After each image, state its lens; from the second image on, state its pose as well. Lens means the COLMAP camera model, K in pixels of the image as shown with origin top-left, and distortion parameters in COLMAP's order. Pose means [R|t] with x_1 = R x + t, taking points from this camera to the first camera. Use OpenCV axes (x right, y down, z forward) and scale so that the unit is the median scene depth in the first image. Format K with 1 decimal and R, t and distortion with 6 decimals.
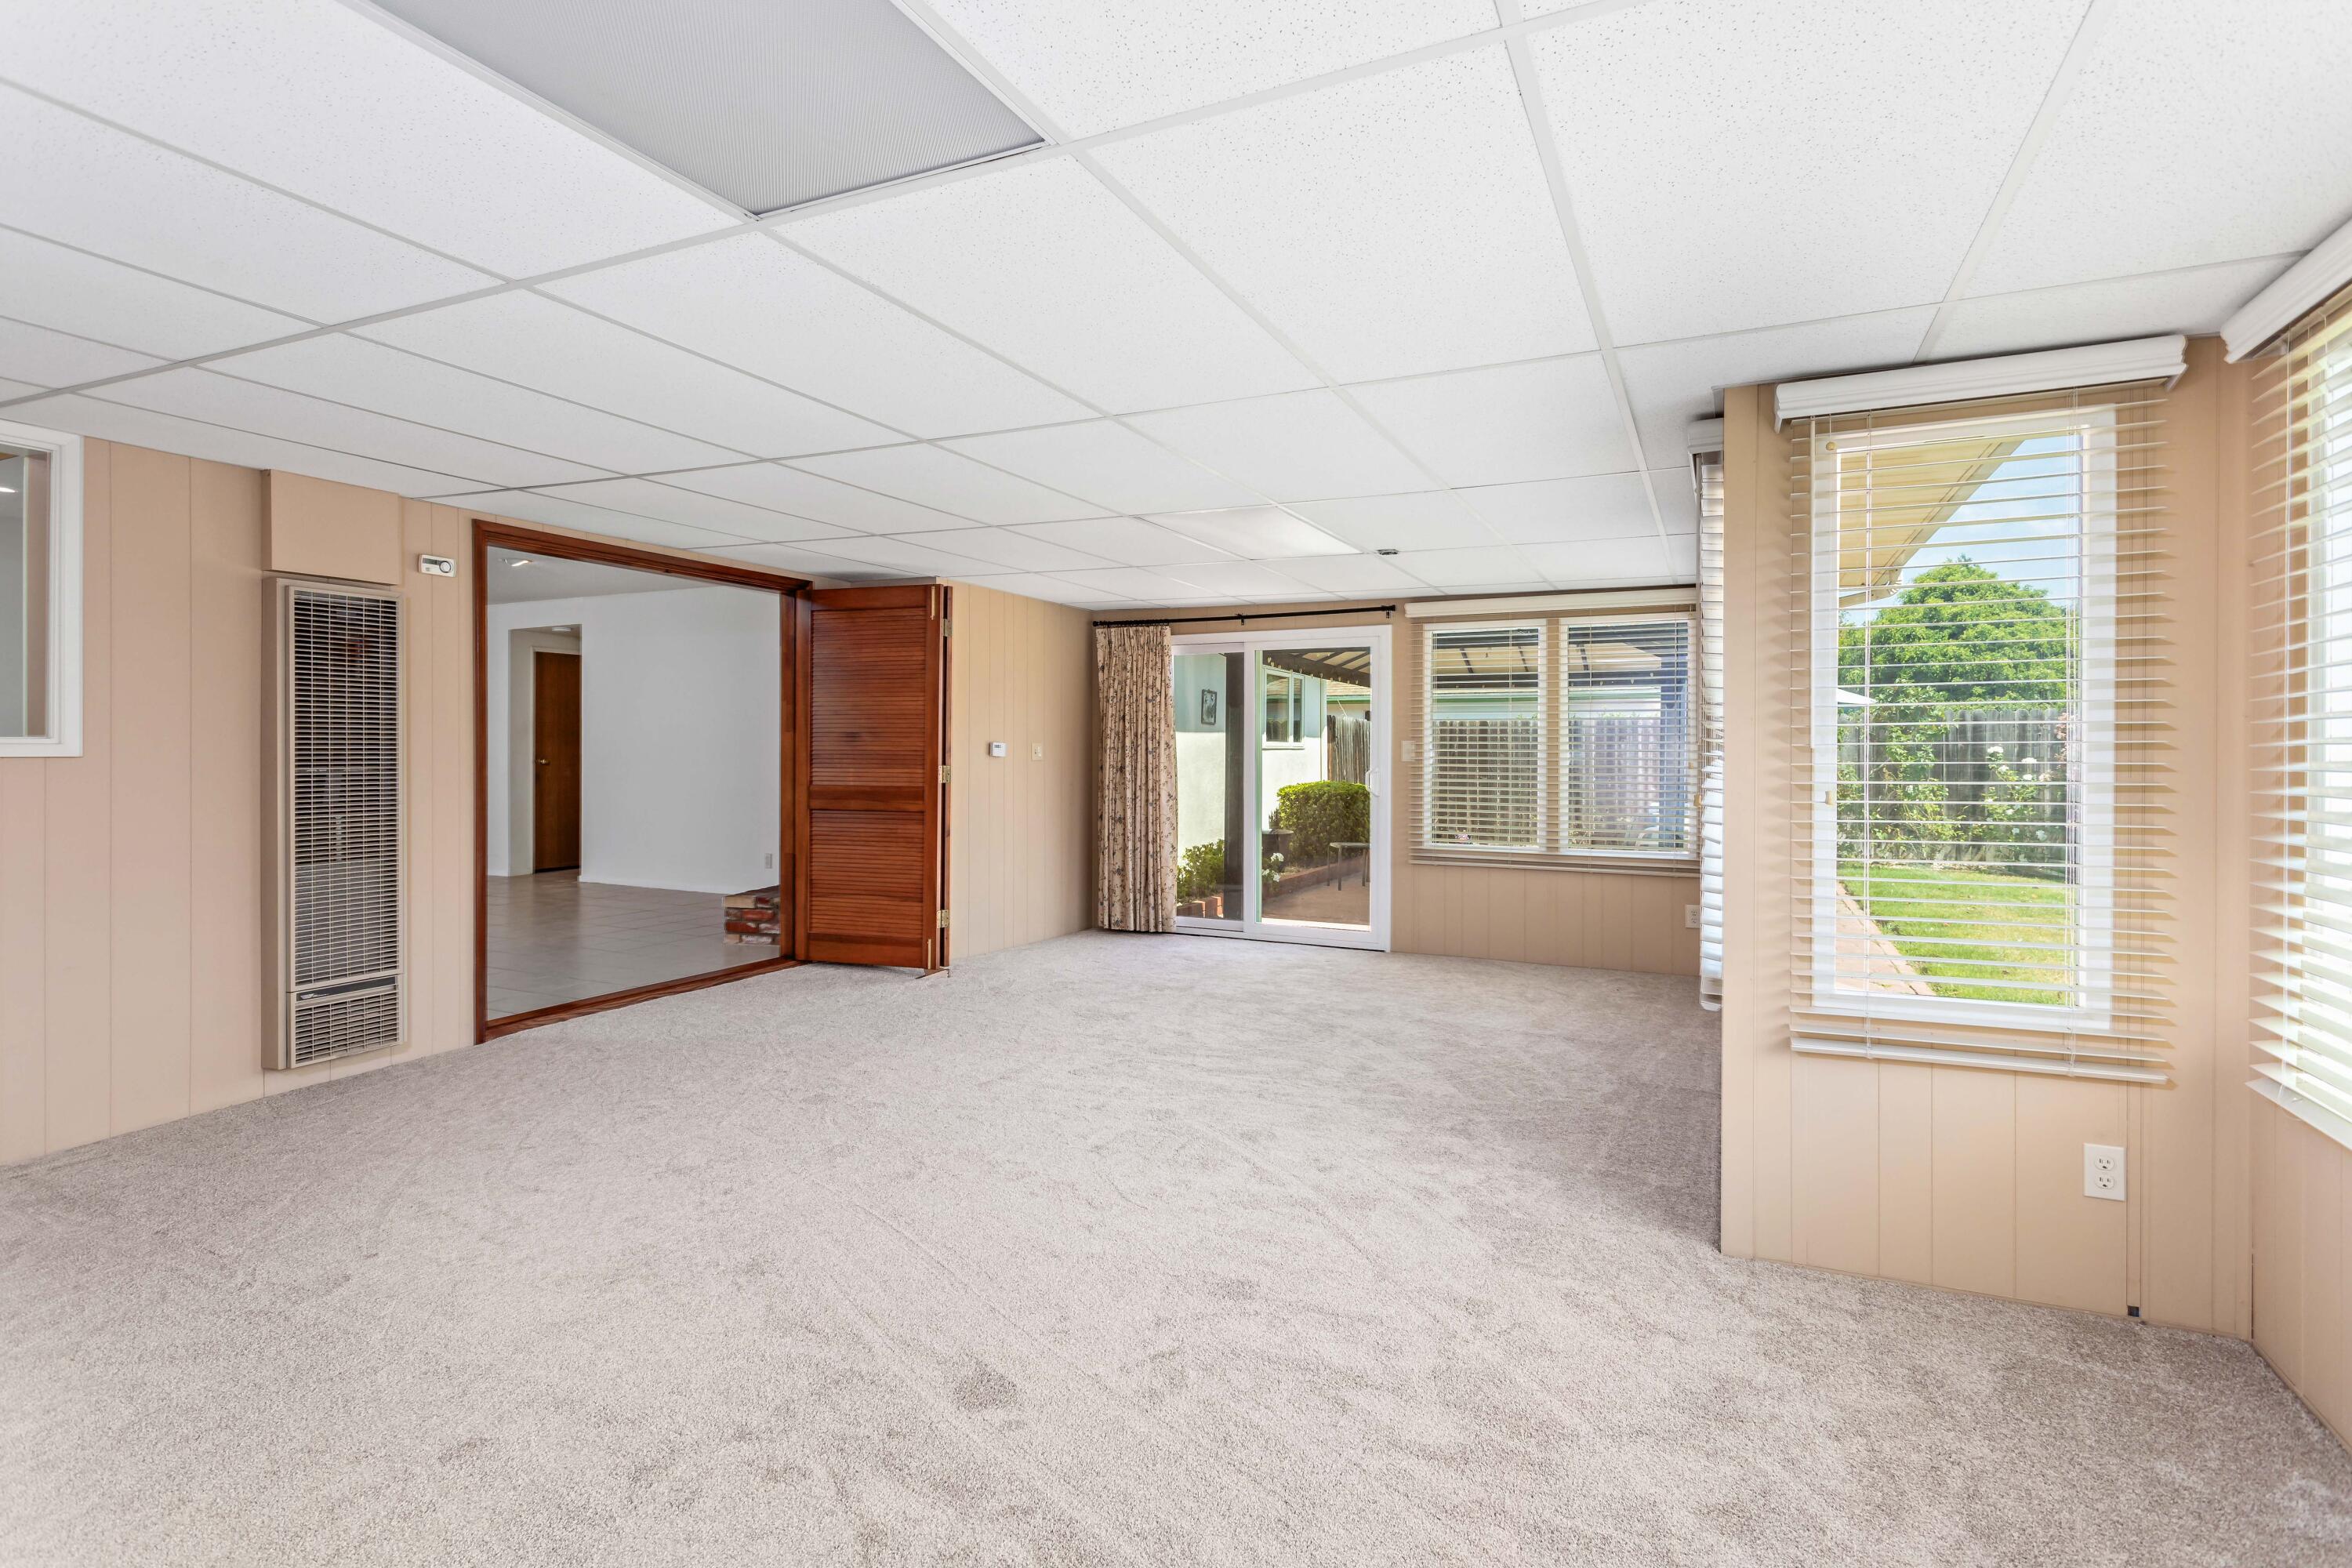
lens RADIAL K [[1118.5, 0, 1162.7], [0, 1118.5, 766.3], [0, 0, 1]] dist [0.001770, 0.004488]
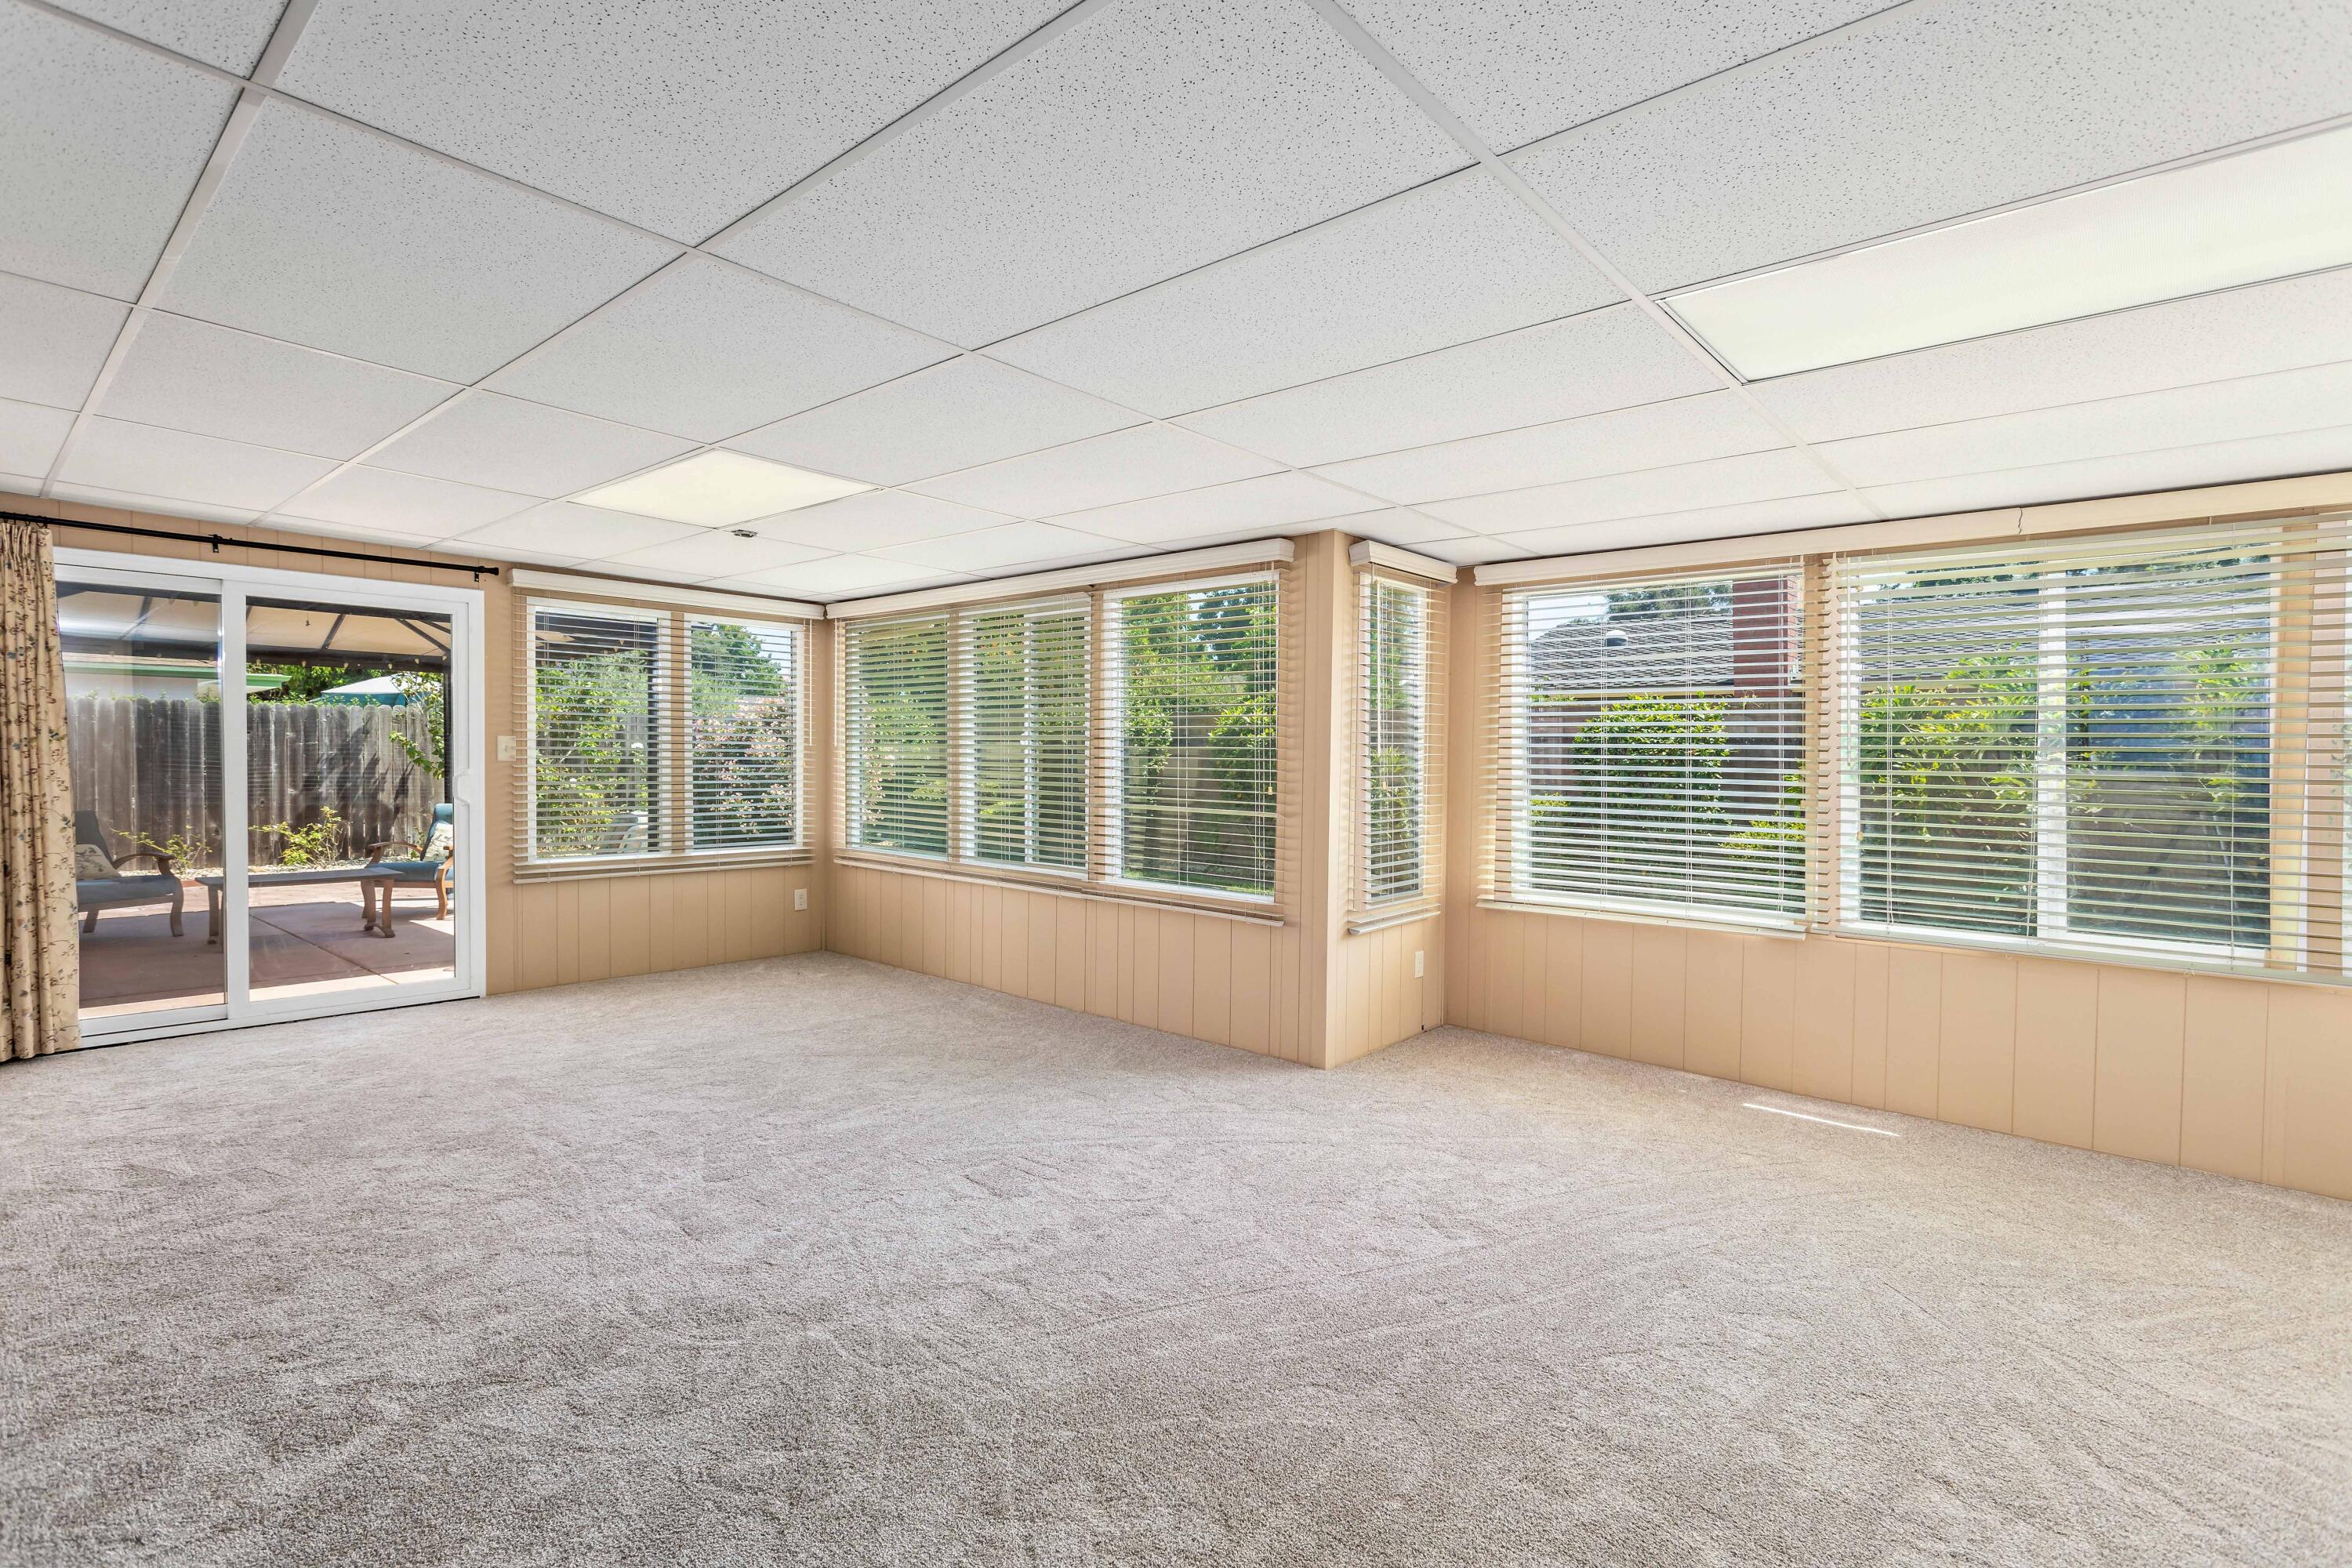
lens RADIAL K [[1118.5, 0, 1161.2], [0, 1118.5, 788.0], [0, 0, 1]] dist [0.001770, 0.004488]
pose [[0.288332, -0.026069, 0.957176, -0.435855], [-0.001032, 0.999620, 0.027536, -0.007472], [-0.957530, -0.008928, 0.288196, 0.302477]]
